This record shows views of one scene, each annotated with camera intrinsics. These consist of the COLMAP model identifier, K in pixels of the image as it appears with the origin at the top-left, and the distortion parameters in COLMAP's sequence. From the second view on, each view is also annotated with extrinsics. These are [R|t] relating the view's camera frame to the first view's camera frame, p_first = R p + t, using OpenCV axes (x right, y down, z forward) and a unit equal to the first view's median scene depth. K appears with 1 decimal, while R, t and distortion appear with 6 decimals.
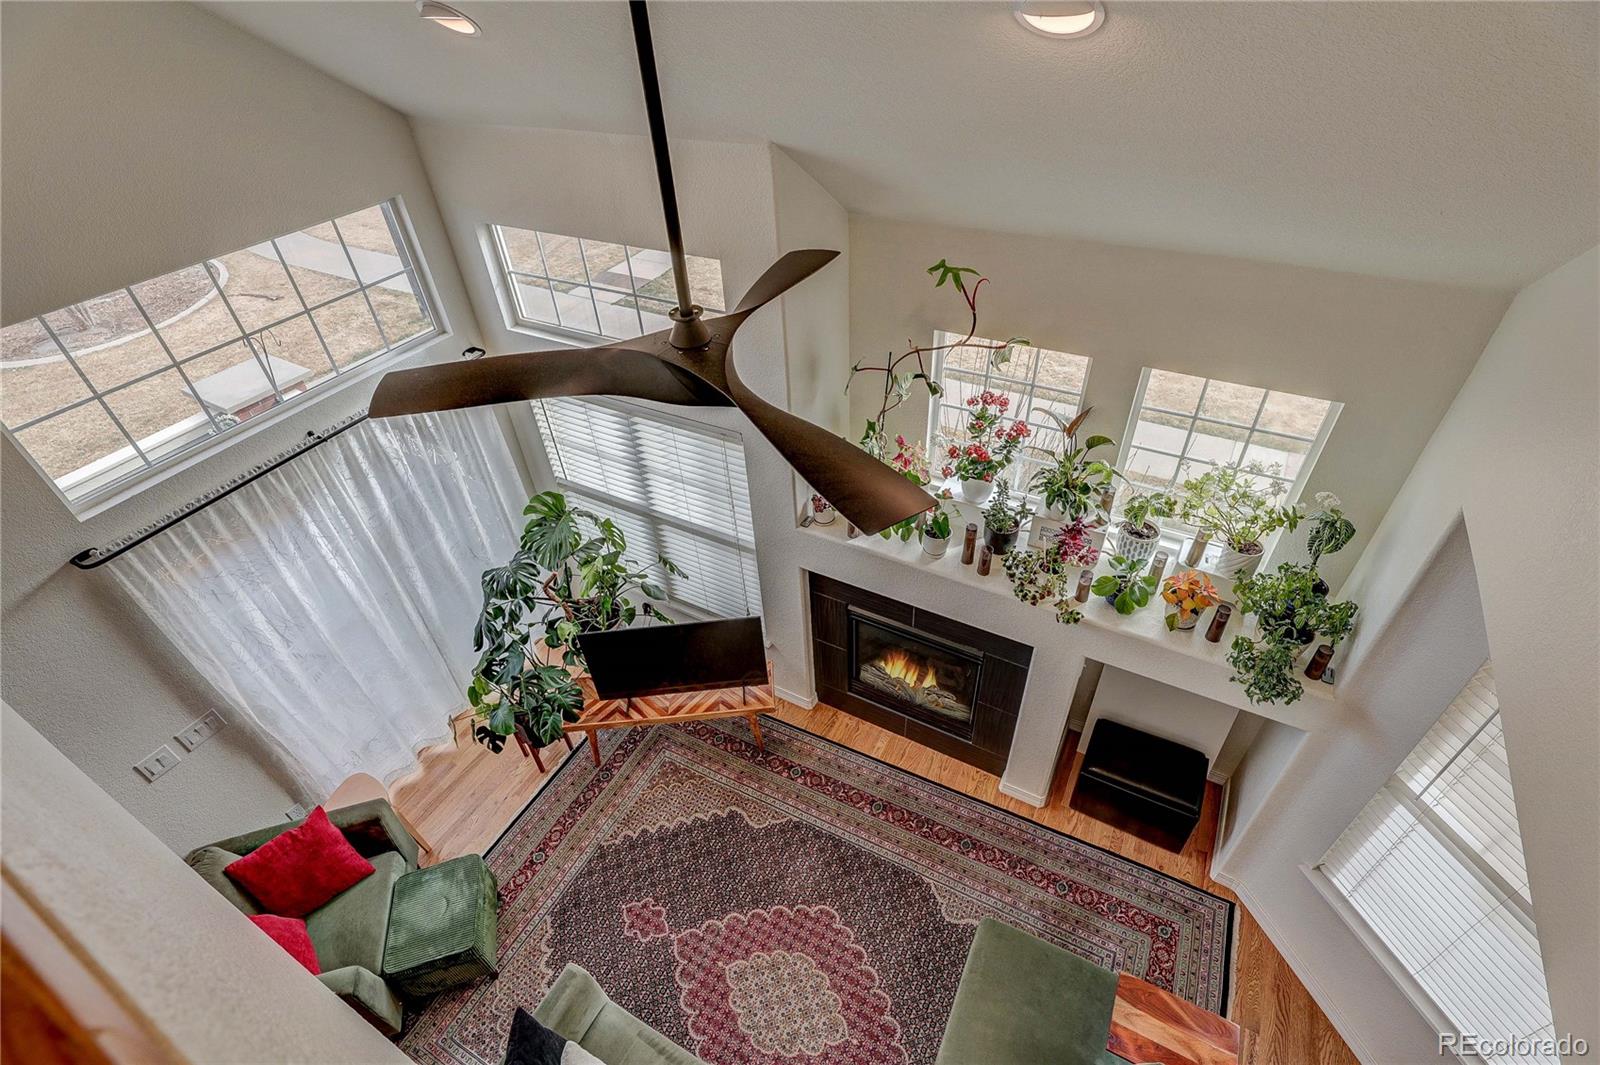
lens RADIAL K [[745.6, 0, 800.0], [0, 745.6, 532.5], [0, 0, 1]] dist [-0.000669, -0.000451]
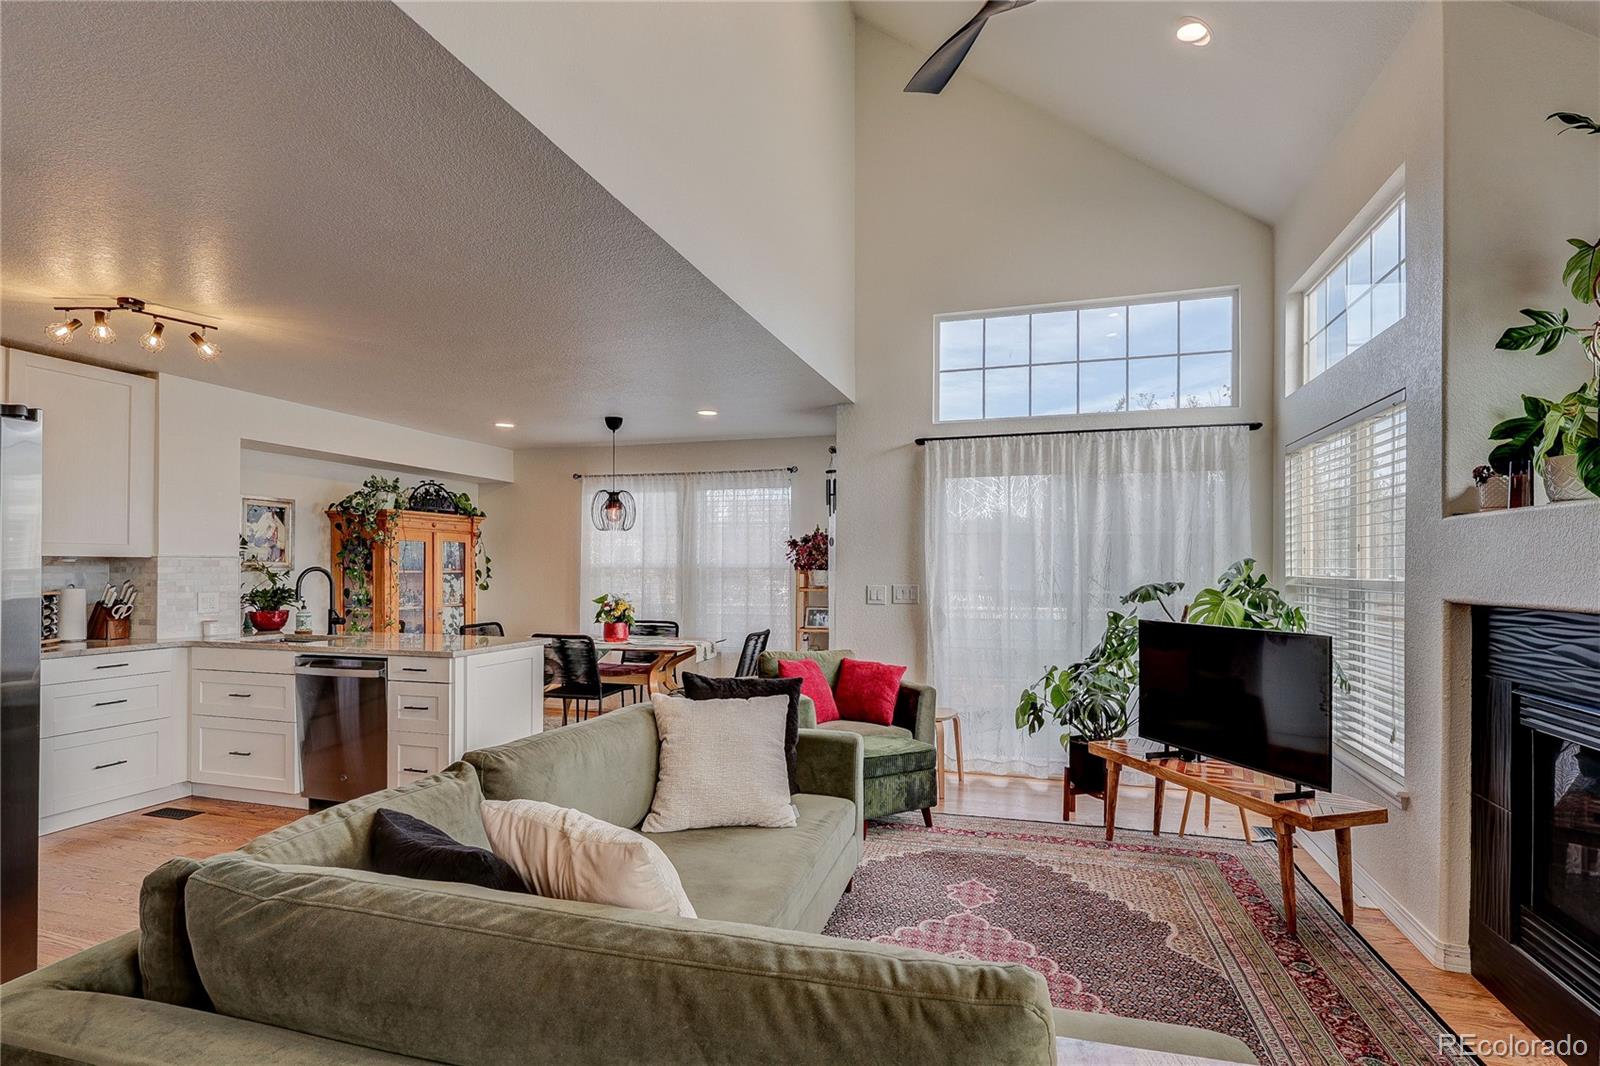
lens RADIAL K [[782.1, 0, 798.8], [0, 782.1, 564.2], [0, 0, 1]] dist [-0.003100, -0.000702]
pose [[0.209403, 0.047904, -0.976655, 0.546497], [-0.639715, 0.762108, -0.099780, 0.454503], [0.739537, 0.645675, 0.190232, 0.483346]]
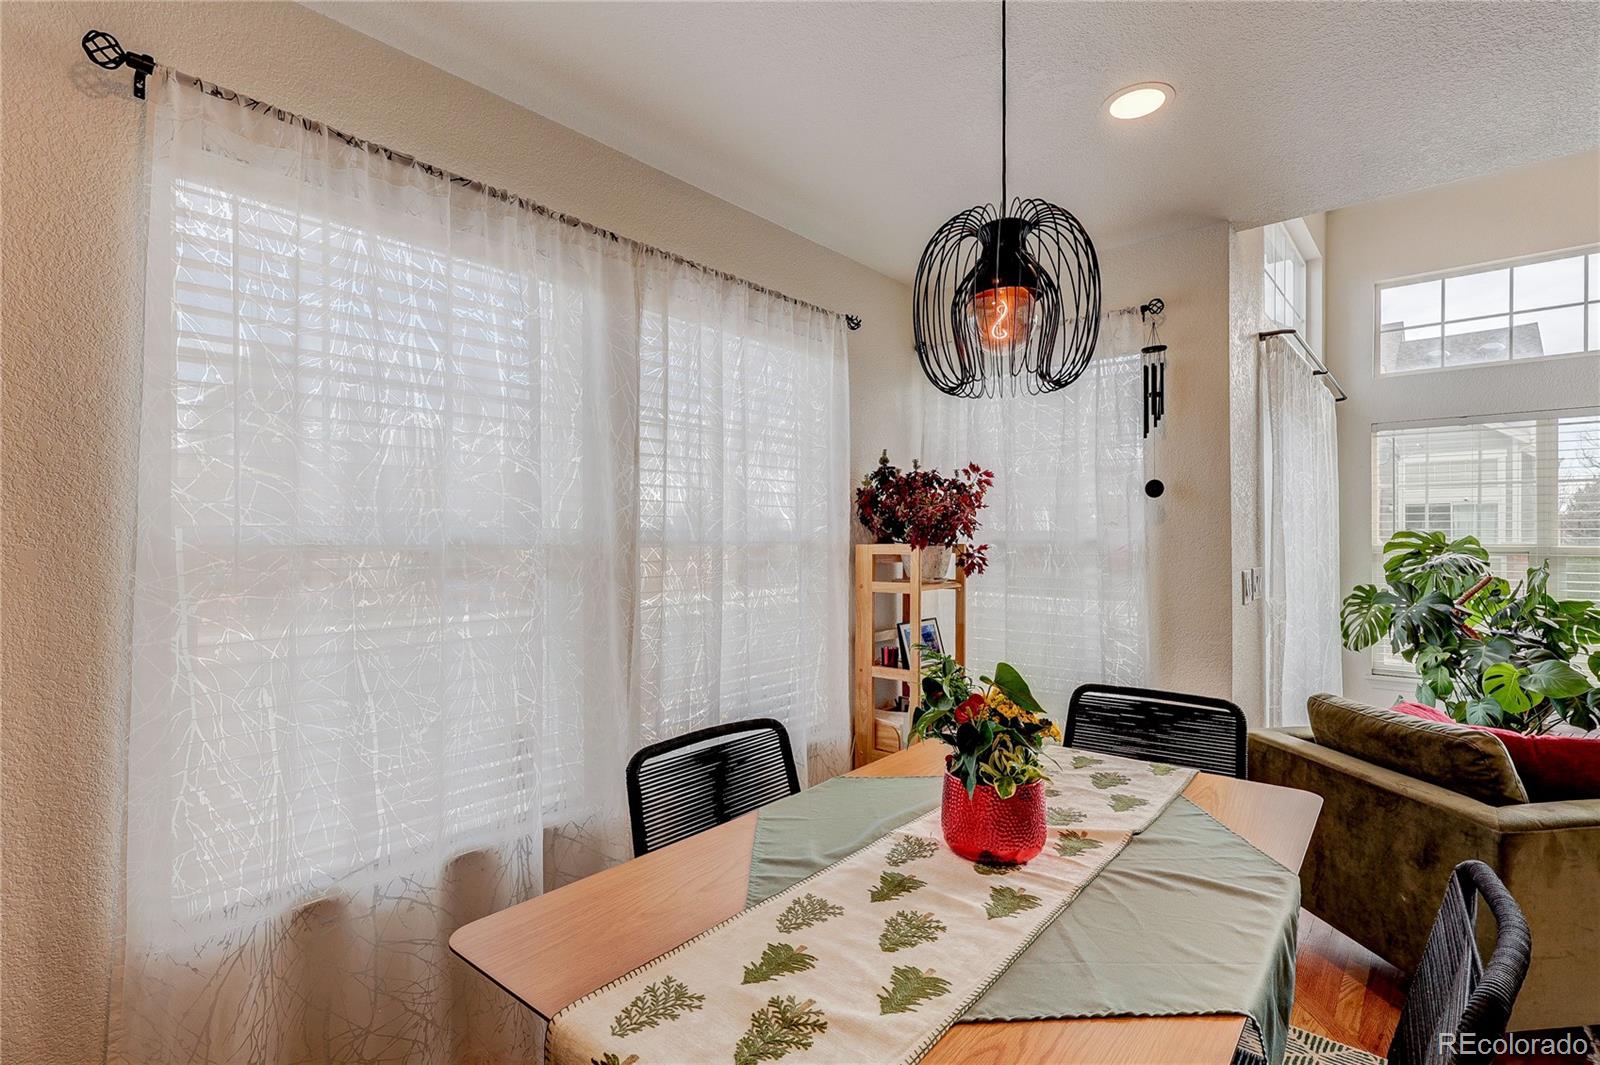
lens RADIAL K [[754.5, 0, 800.7], [0, 754.5, 538.6], [0, 0, 1]] dist [-0.002874, -0.000545]
pose [[0.978949, 0.049559, -0.197998, -1.040583], [-0.164620, 0.765200, -0.622390, 0.769969], [0.120663, 0.641882, 0.757250, 0.232132]]
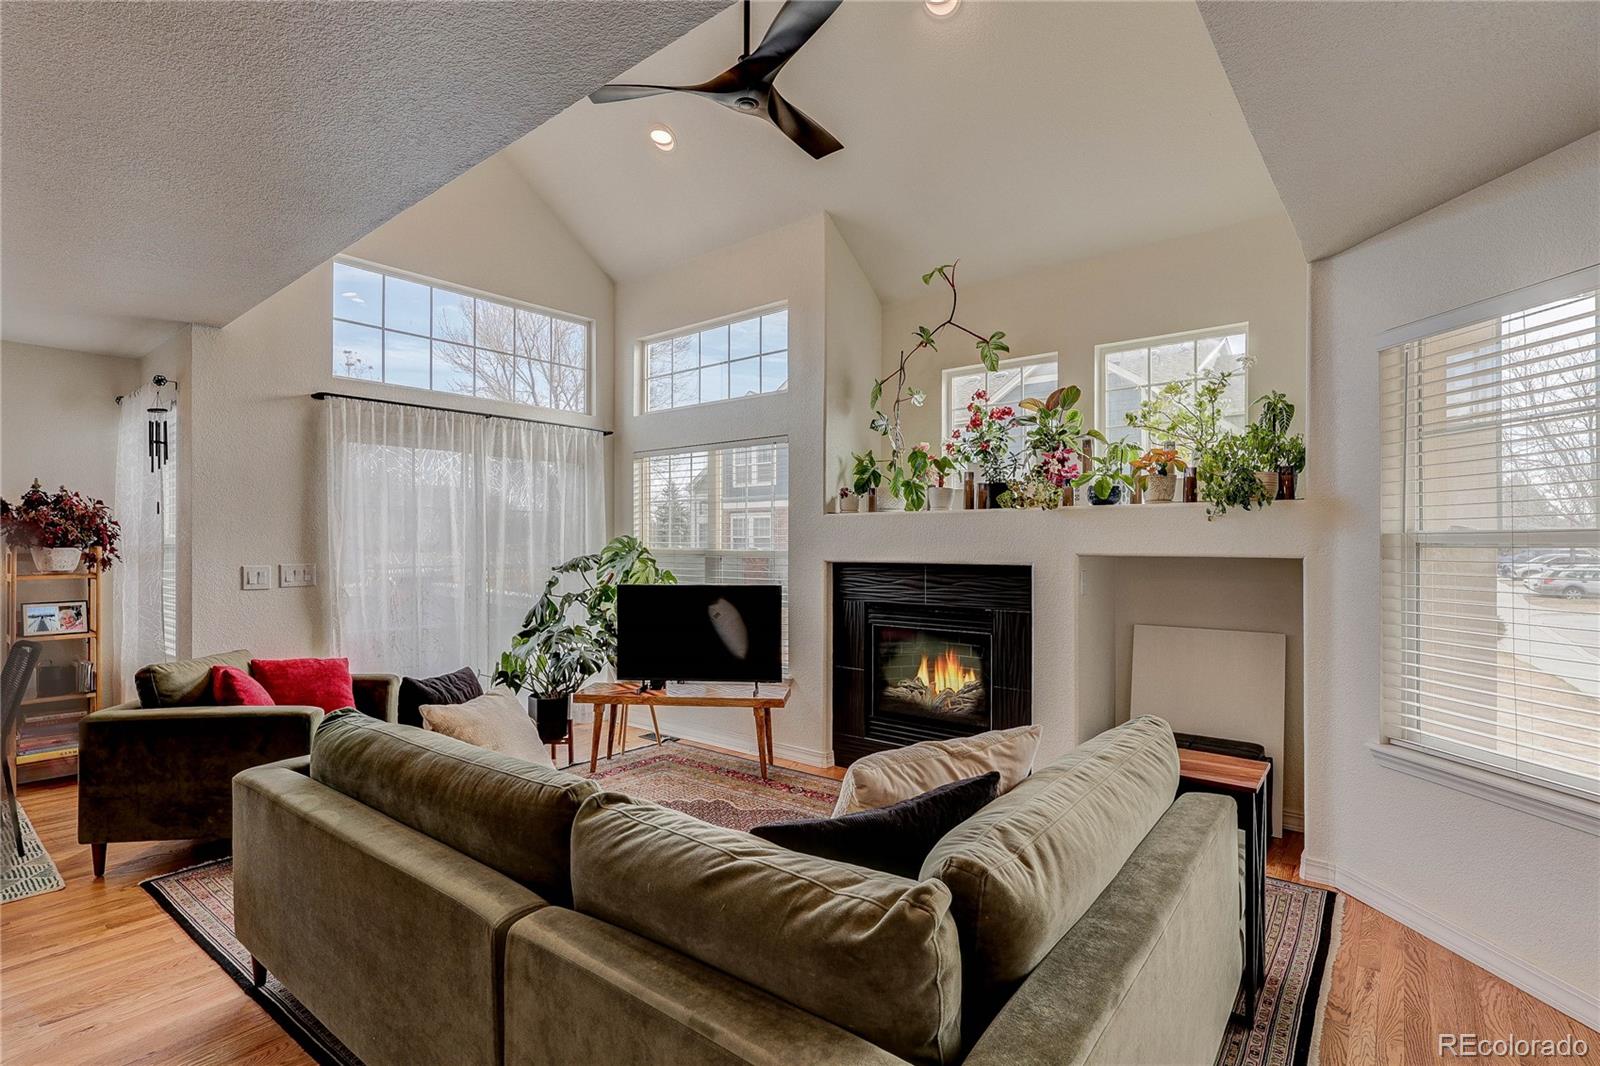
lens RADIAL K [[775.6, 0, 781.7], [0, 775.6, 540.2], [0, 0, 1]] dist [-0.000171, -0.000214]
pose [[0.980663, 0.050764, -0.189005, 0.160839], [-0.160277, 0.762513, -0.626806, 0.790908], [0.112300, 0.644978, 0.755905, 0.111631]]
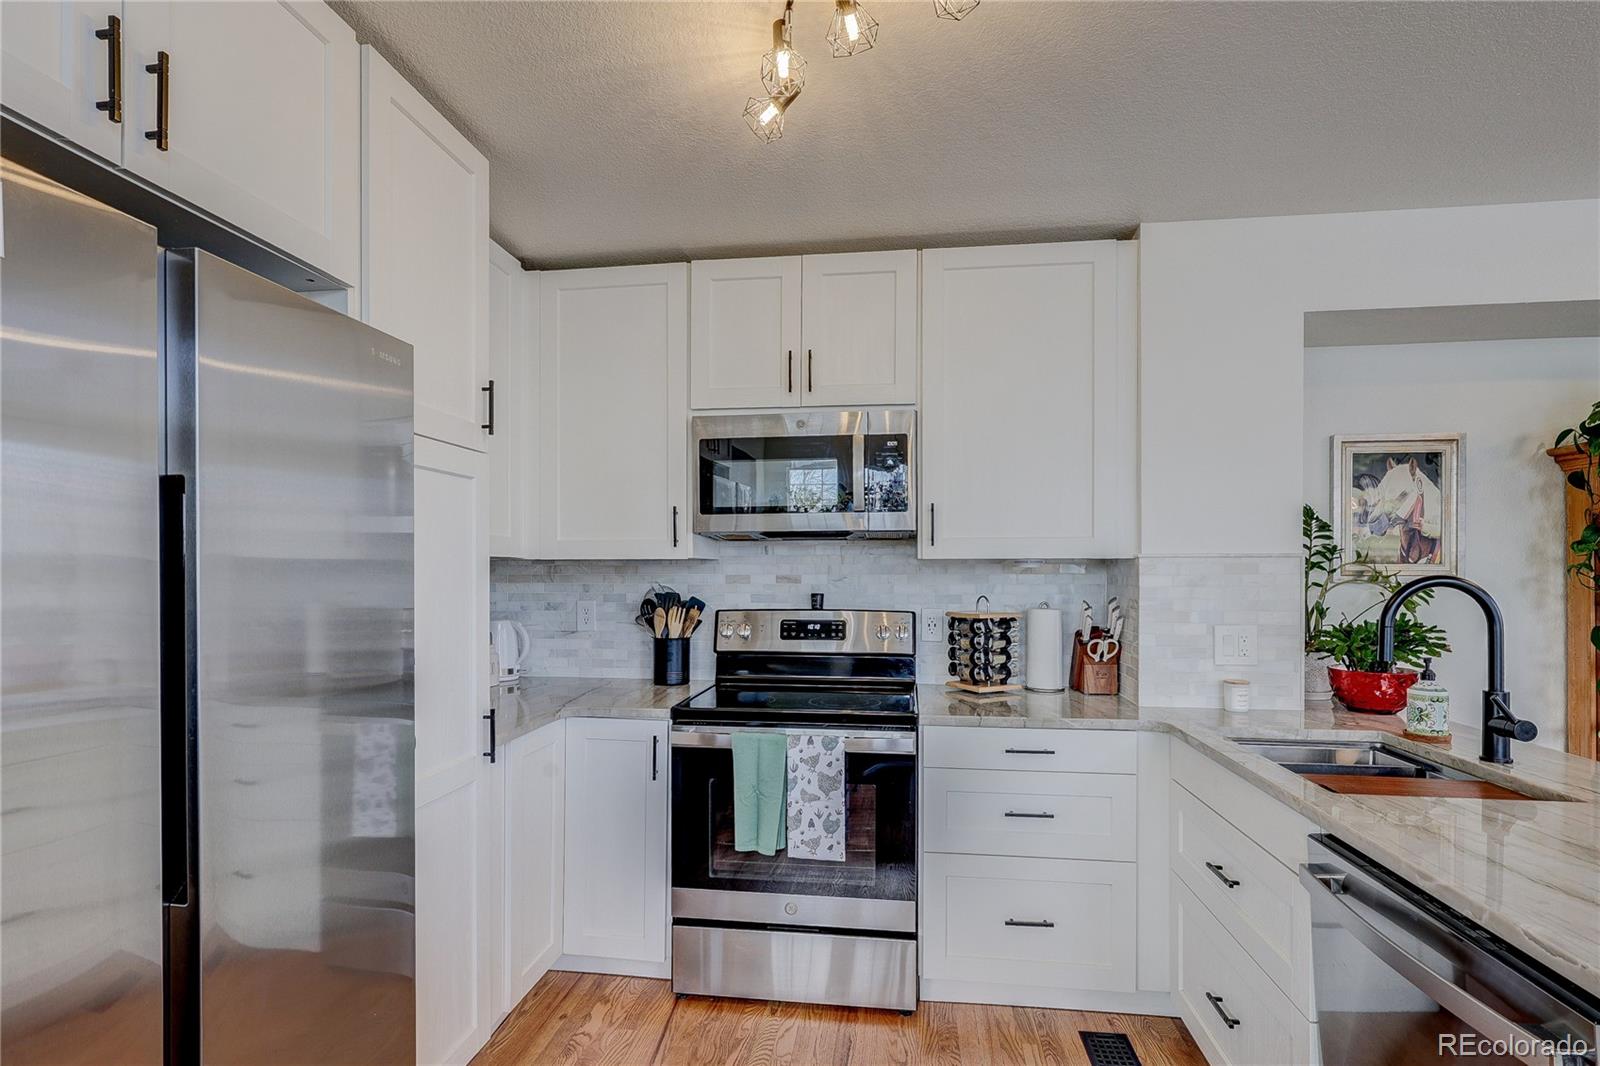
lens RADIAL K [[773.3, 0, 802.5], [0, 773.3, 572.7], [0, 0, 1]] dist [-0.001970, -0.000218]
pose [[-0.929171, 0.053662, -0.365735, -0.302668], [-0.197867, 0.763524, 0.614719, 0.614171], [0.312235, 0.643546, -0.698826, 0.357721]]
